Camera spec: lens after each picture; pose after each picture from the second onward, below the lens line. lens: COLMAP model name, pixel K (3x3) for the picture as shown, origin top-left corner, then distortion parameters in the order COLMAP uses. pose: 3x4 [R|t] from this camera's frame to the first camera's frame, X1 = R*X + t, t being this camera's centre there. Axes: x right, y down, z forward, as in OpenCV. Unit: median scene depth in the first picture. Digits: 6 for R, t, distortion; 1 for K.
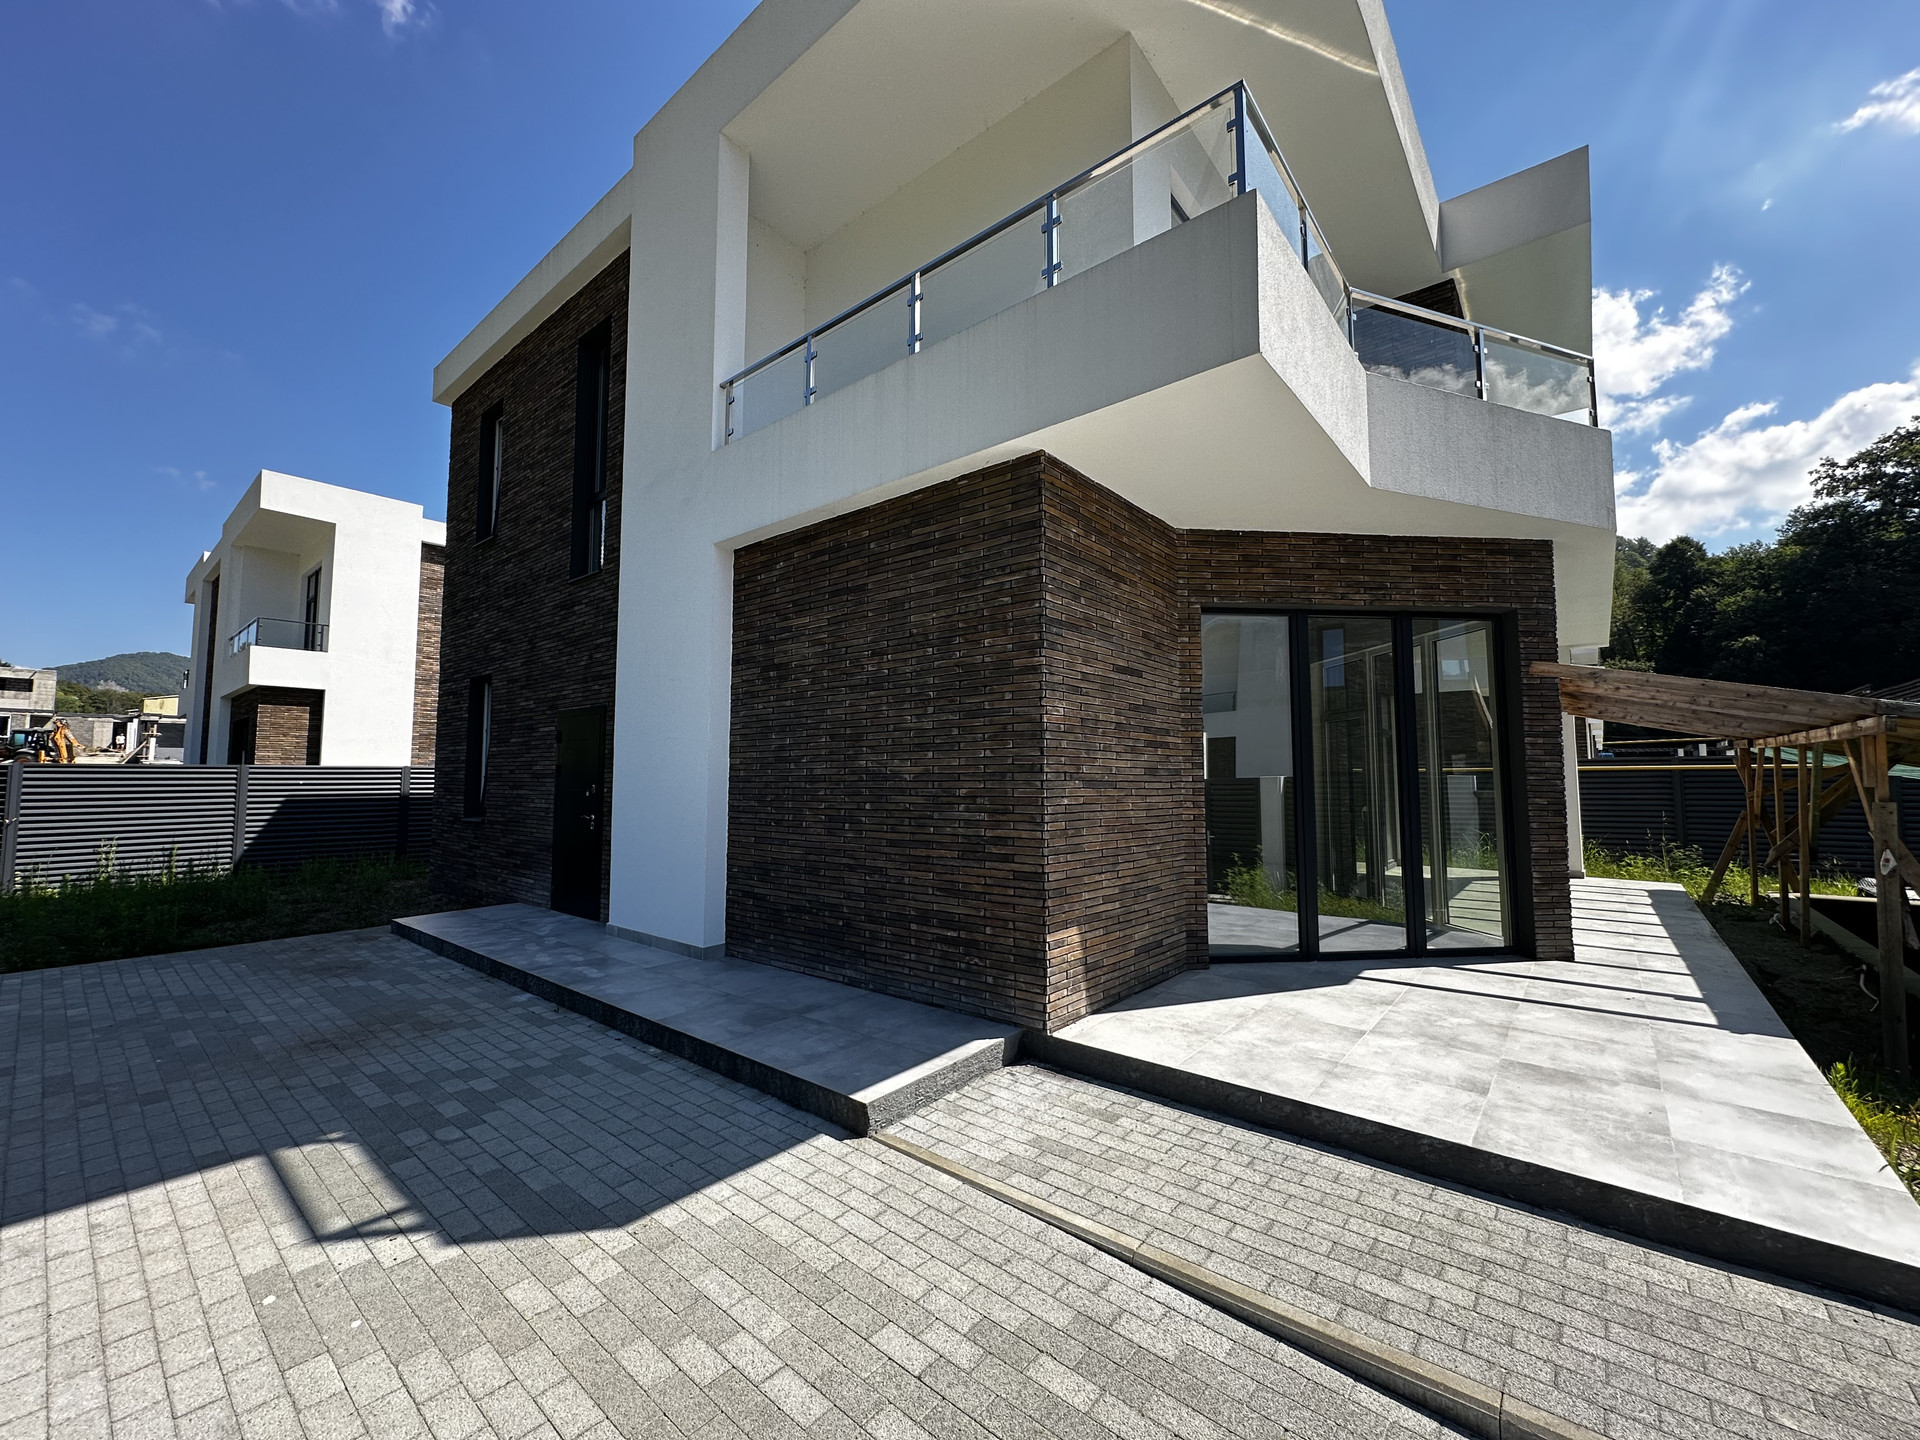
lens RADIAL K [[767.0, 0, 960.3], [0, 767.0, 721.6], [0, 0, 1]] dist [-0.002002, 0.000609]
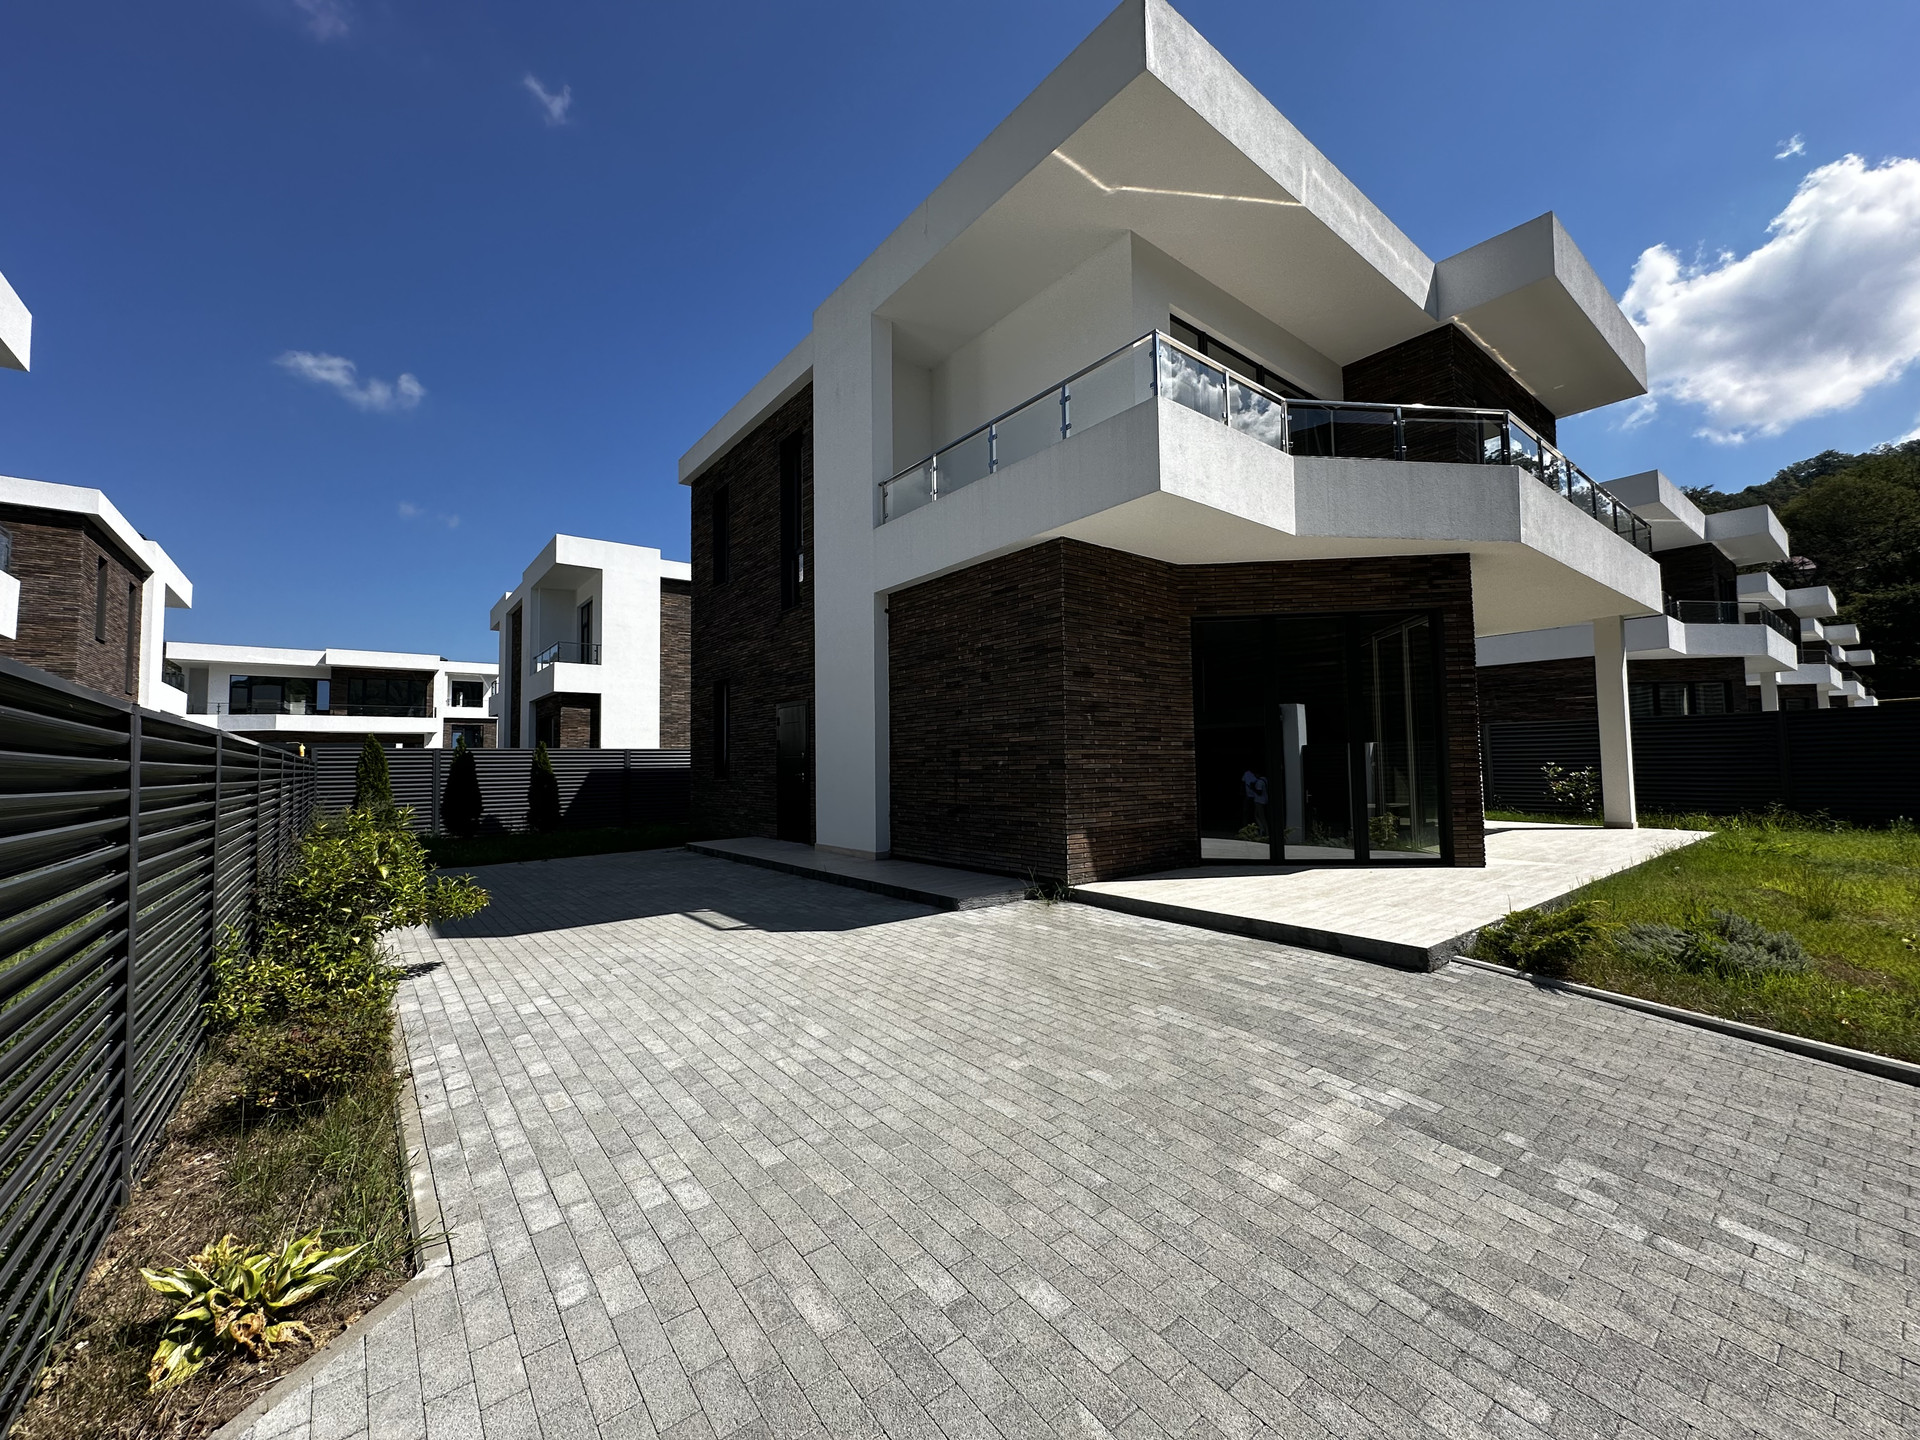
lens RADIAL K [[767.0, 0, 960.3], [0, 767.0, 721.6], [0, 0, 1]] dist [-0.002002, 0.000609]
pose [[0.978842, -0.023889, -0.203216, 0.180409], [0.028583, 0.999387, 0.020196, 0.004145], [0.202609, -0.025577, 0.978926, -0.558124]]
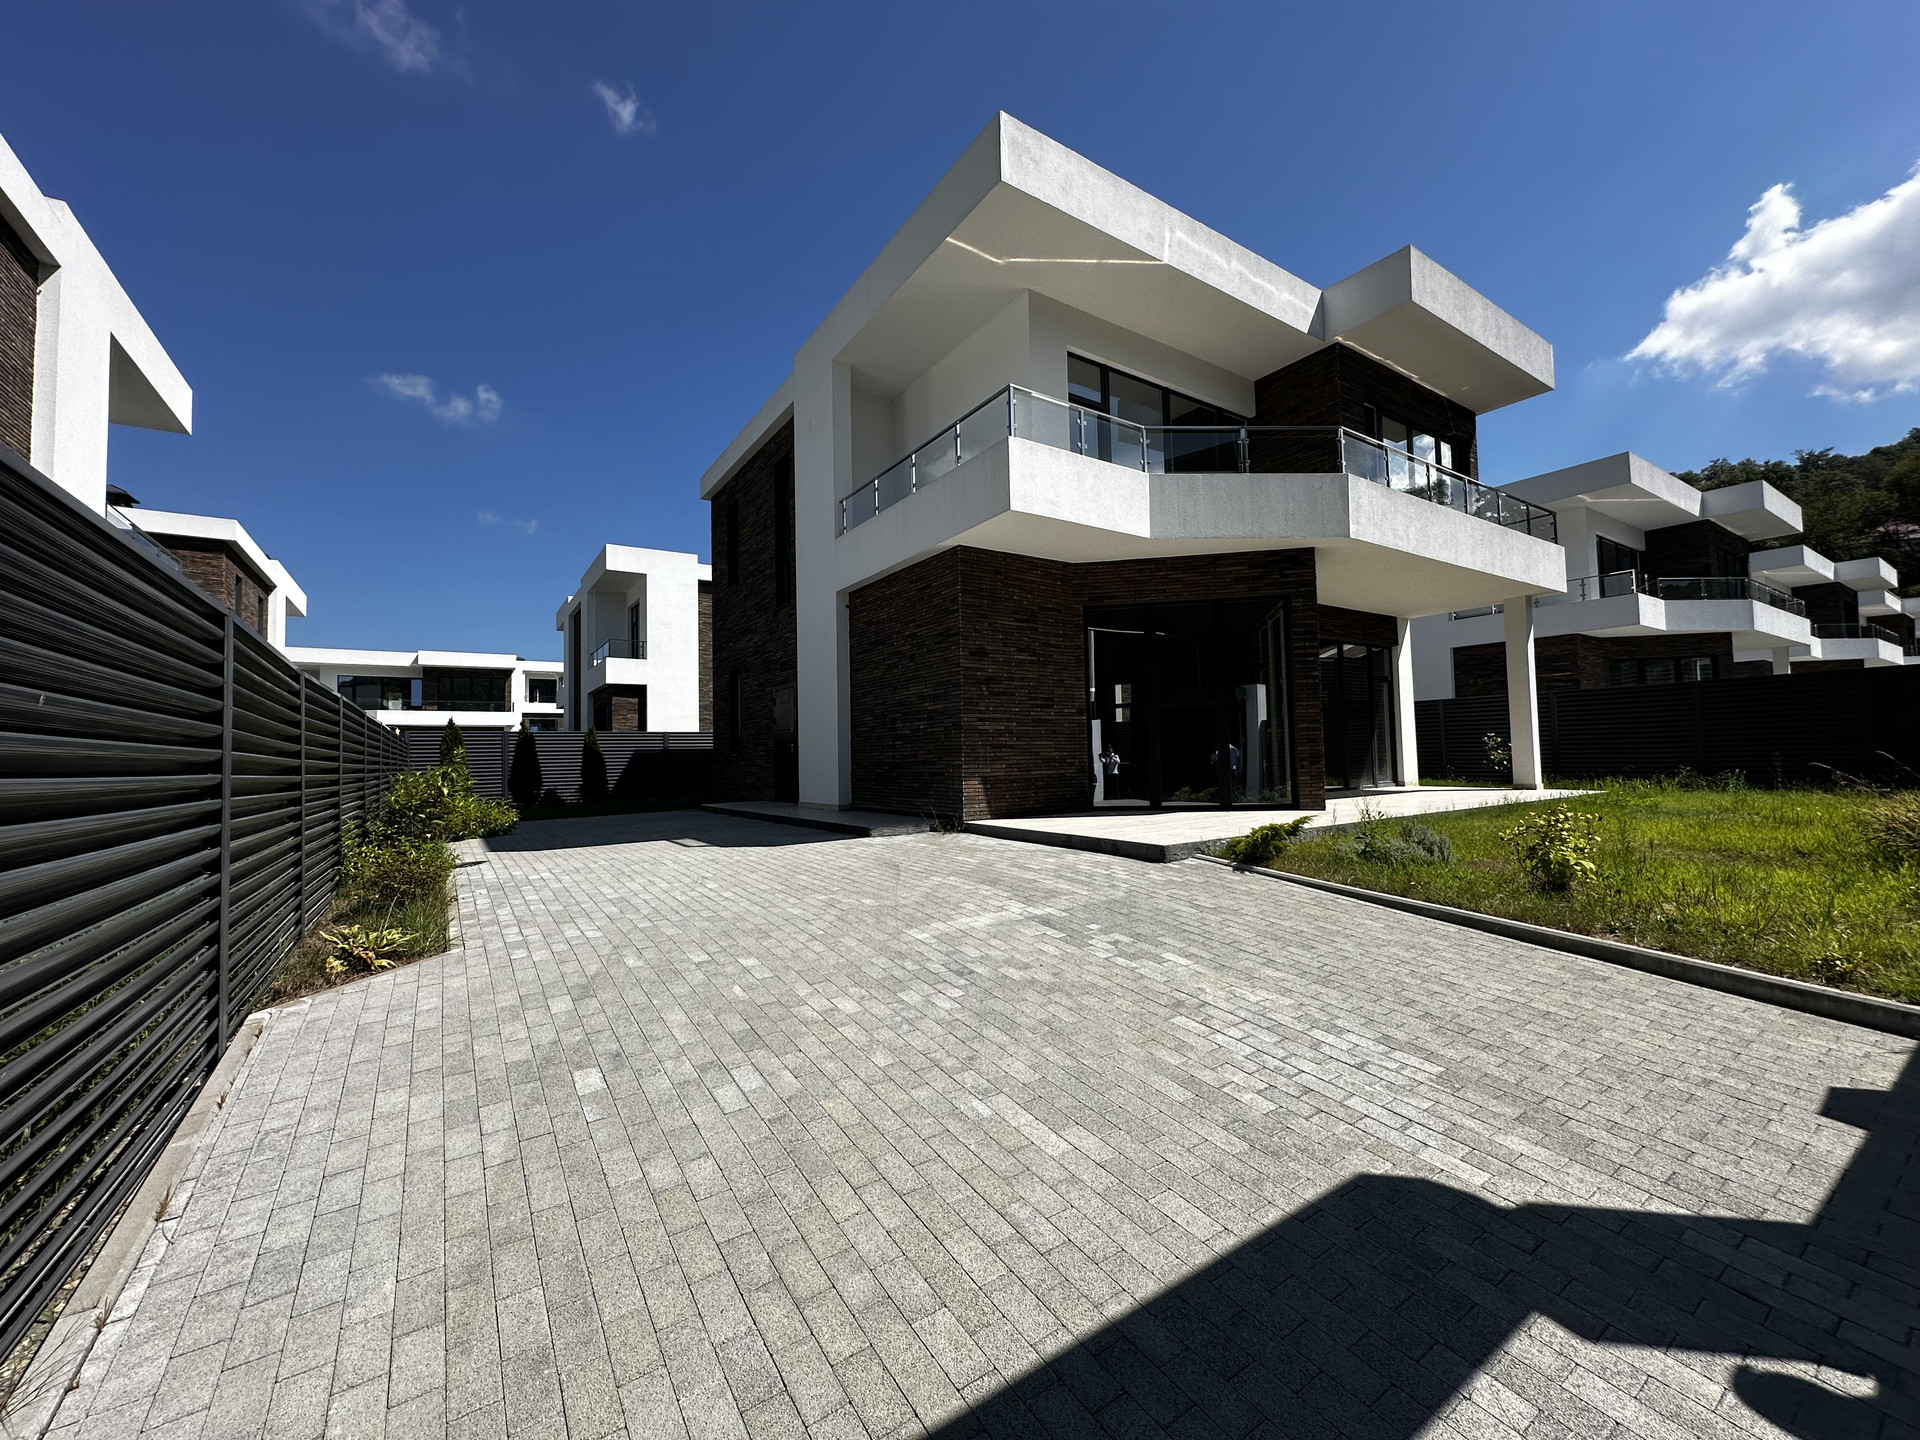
lens RADIAL K [[767.0, 0, 960.3], [0, 767.0, 721.6], [0, 0, 1]] dist [-0.002002, 0.000609]
pose [[0.959521, -0.032294, -0.279780, 0.557427], [0.041461, 0.998778, 0.026905, 0.057091], [0.278570, -0.037416, 0.959687, -0.837537]]
